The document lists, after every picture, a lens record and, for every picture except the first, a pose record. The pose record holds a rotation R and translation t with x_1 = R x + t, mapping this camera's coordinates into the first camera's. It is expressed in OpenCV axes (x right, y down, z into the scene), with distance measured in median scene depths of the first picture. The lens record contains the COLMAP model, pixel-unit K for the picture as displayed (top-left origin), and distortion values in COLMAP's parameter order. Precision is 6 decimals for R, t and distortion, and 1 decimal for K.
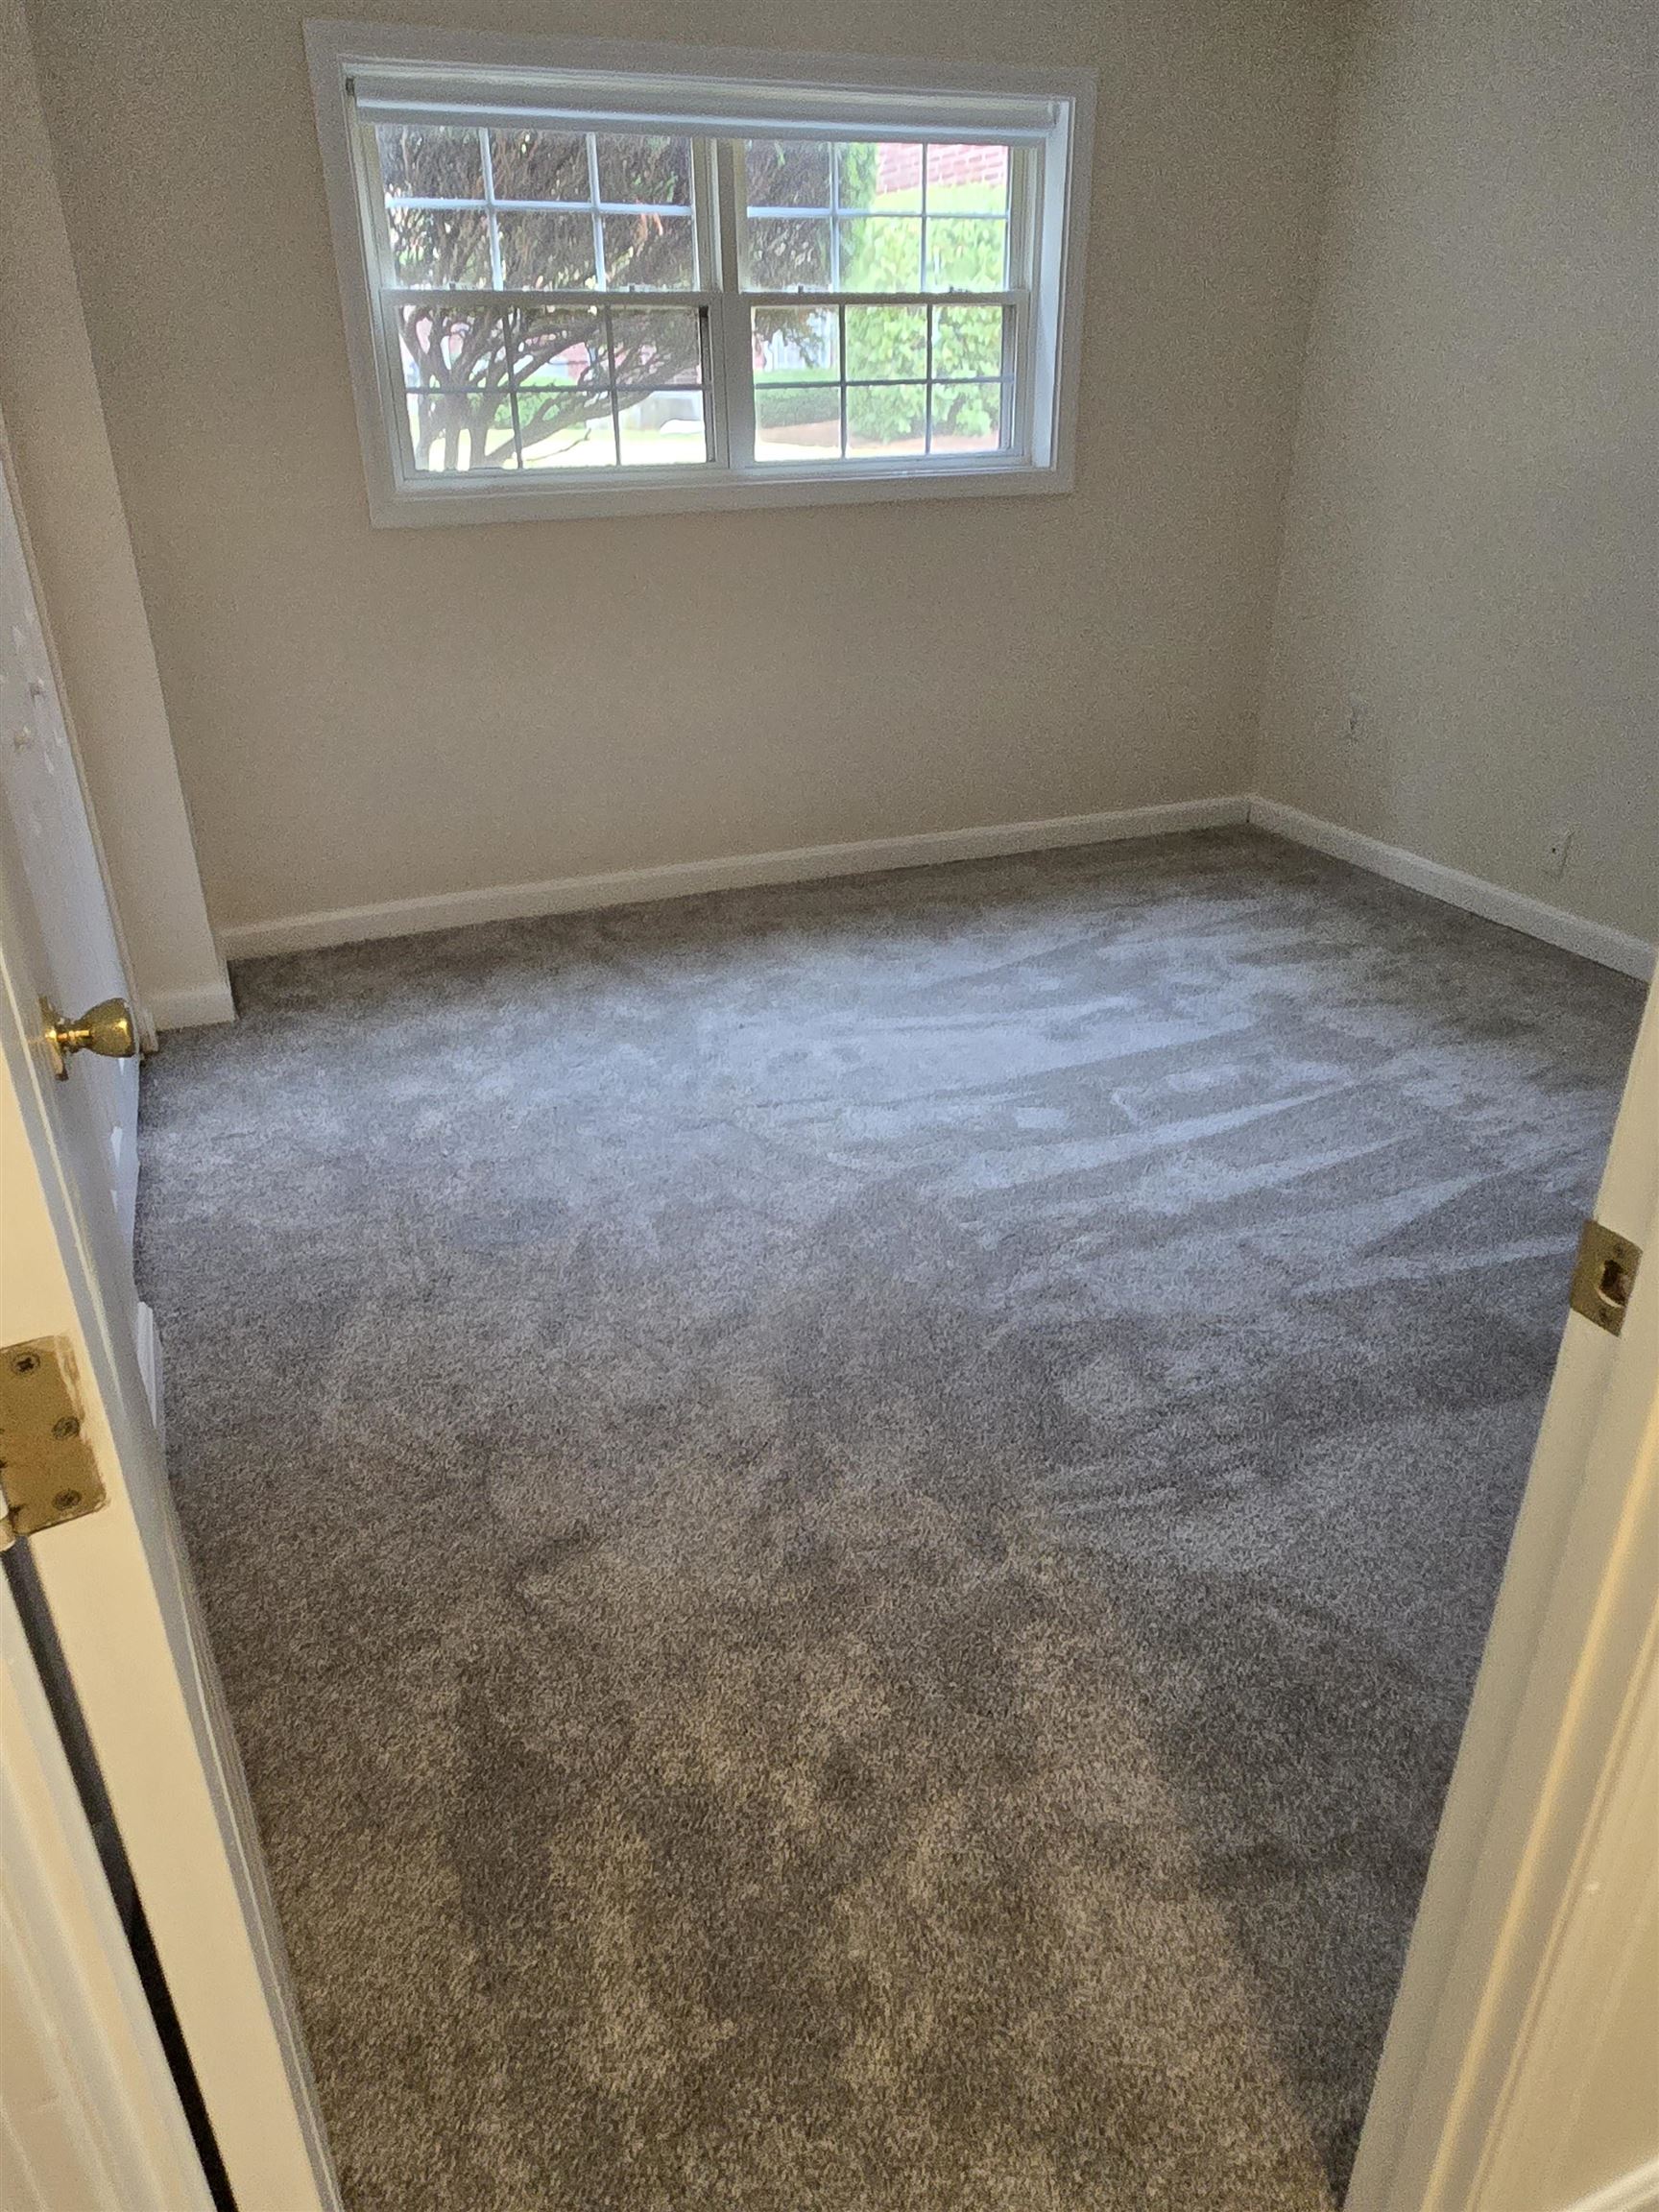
lens RADIAL K [[1506.7, 0, 817.3], [0, 1506.7, 1114.8], [0, 0, 1]] dist [0.000139, 0.002623]
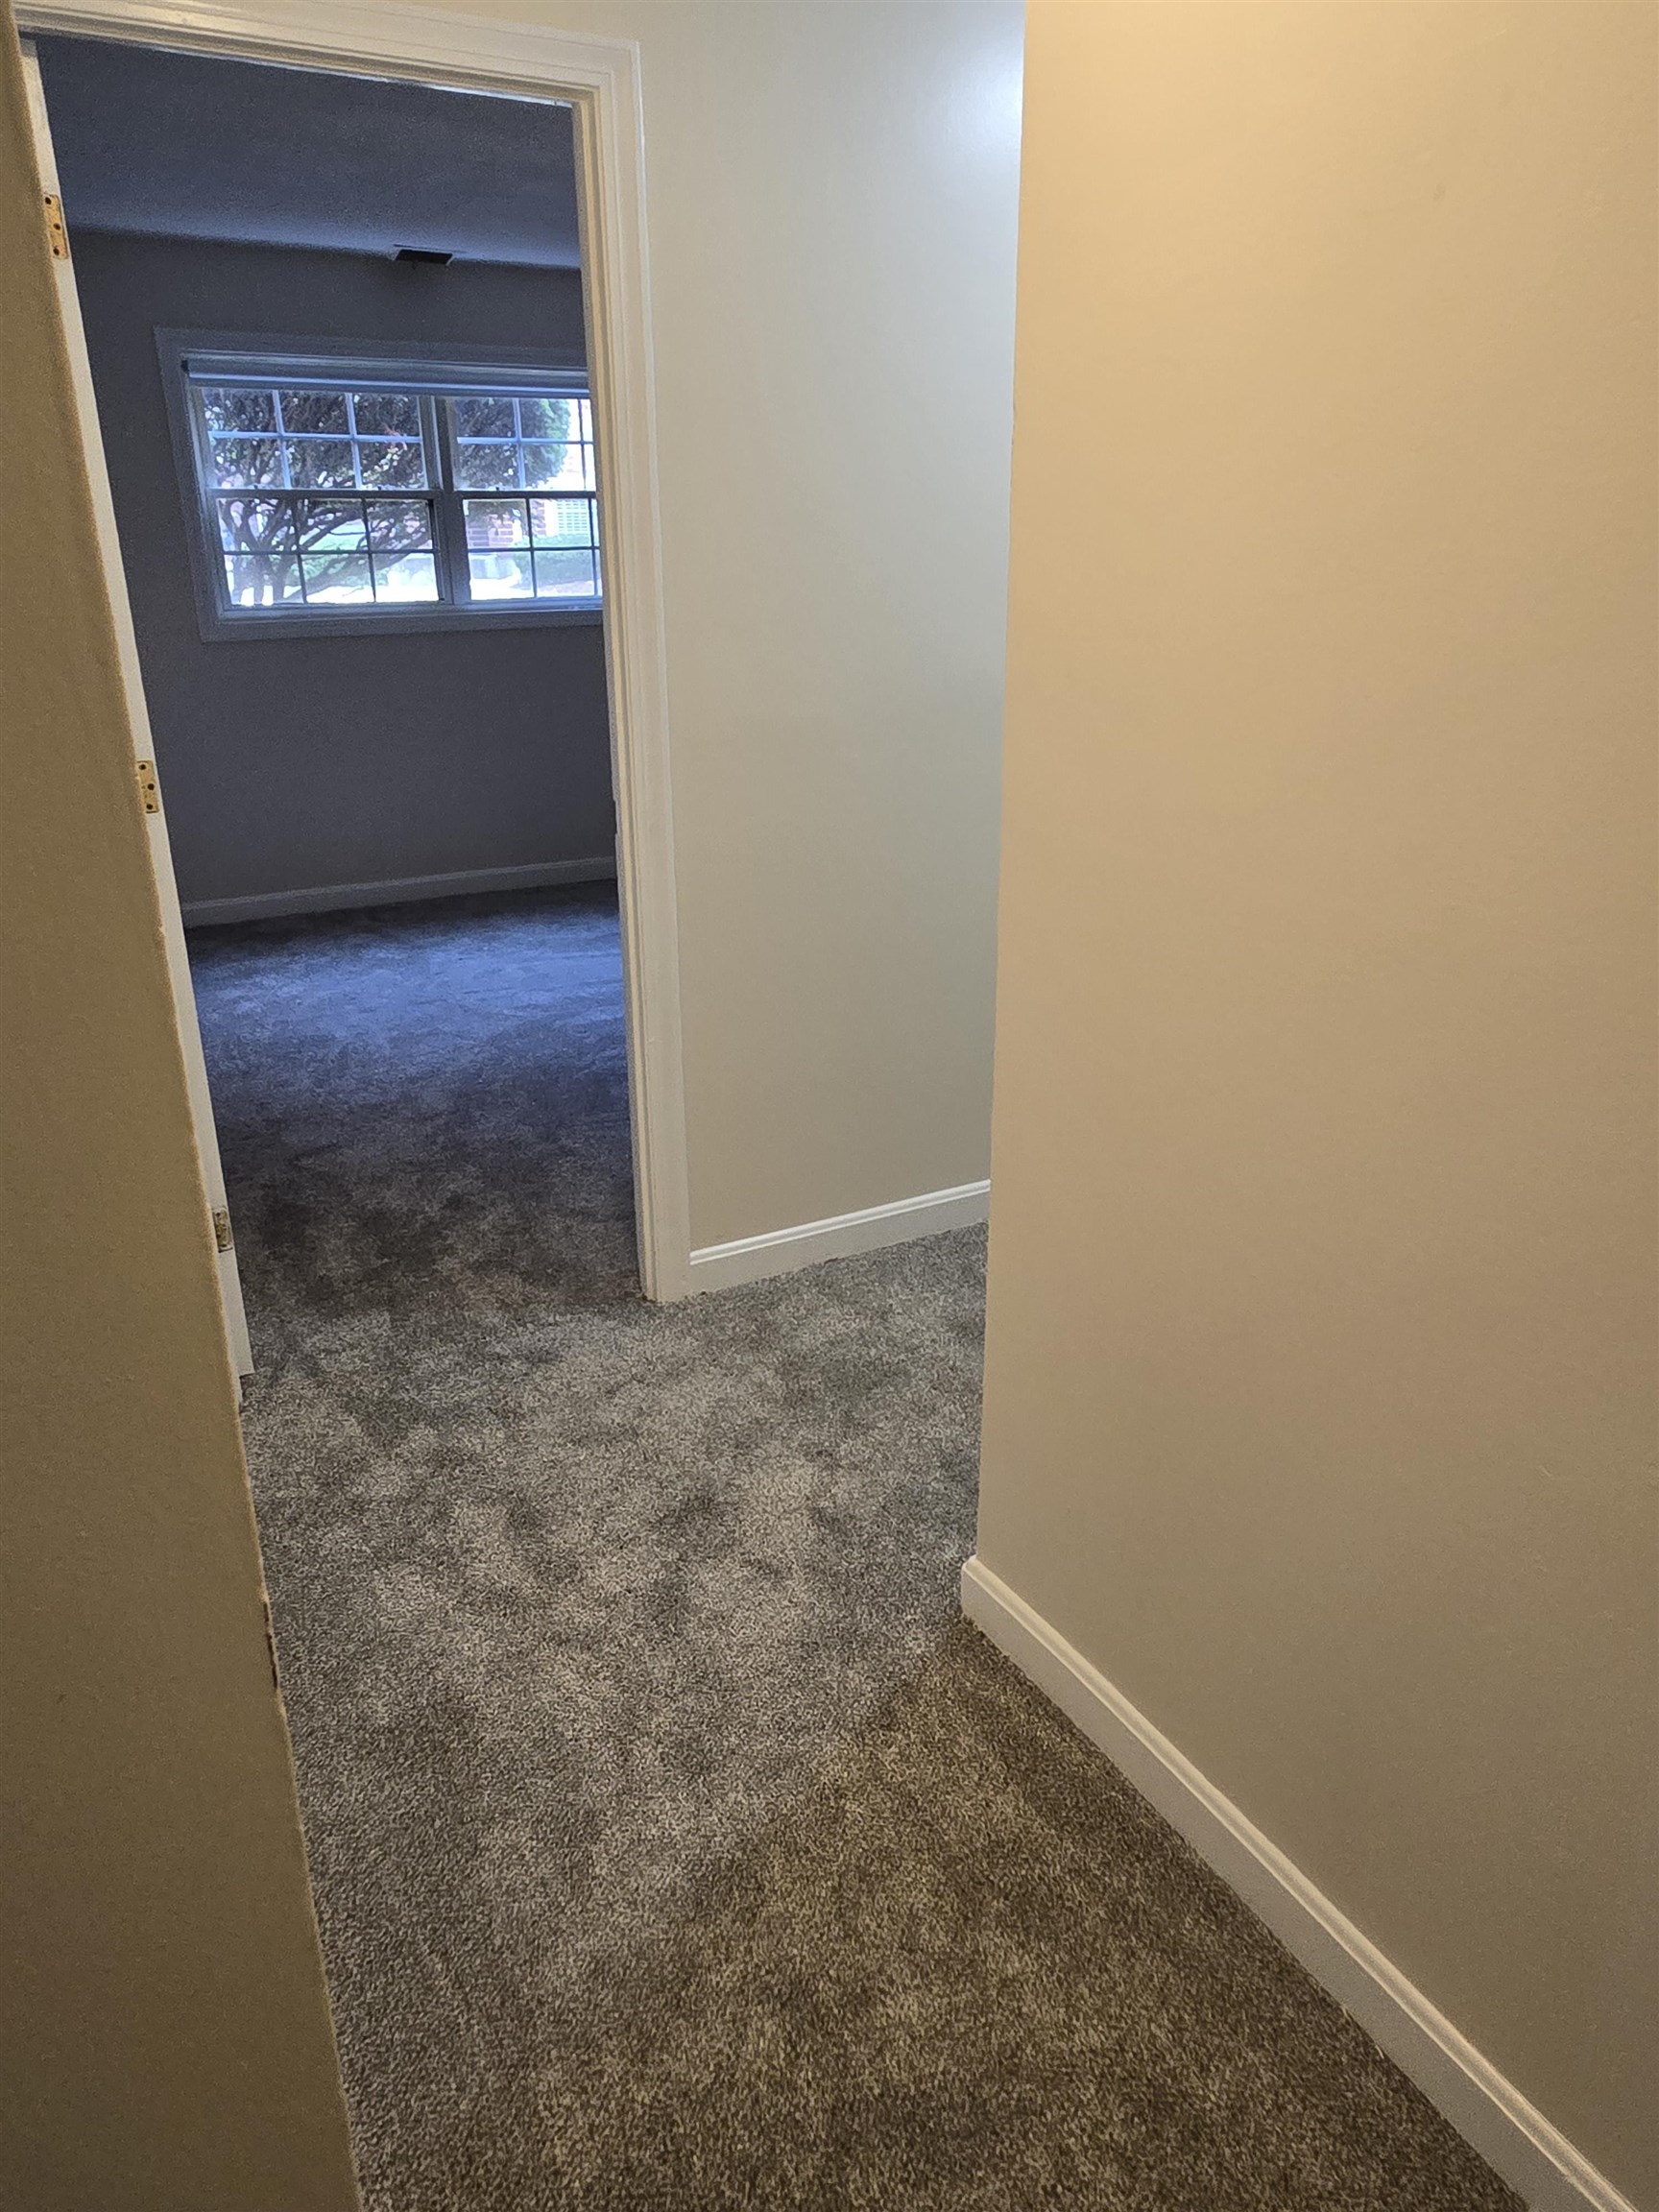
lens RADIAL K [[1497.6, 0, 825.1], [0, 1497.6, 1099.1], [0, 0, 1]] dist [0.004206, 0.000625]
pose [[0.992686, -0.038460, 0.114438, 0.127195], [0.049538, 0.994186, -0.095599, 0.228722], [-0.110096, 0.100569, 0.988820, -0.480087]]
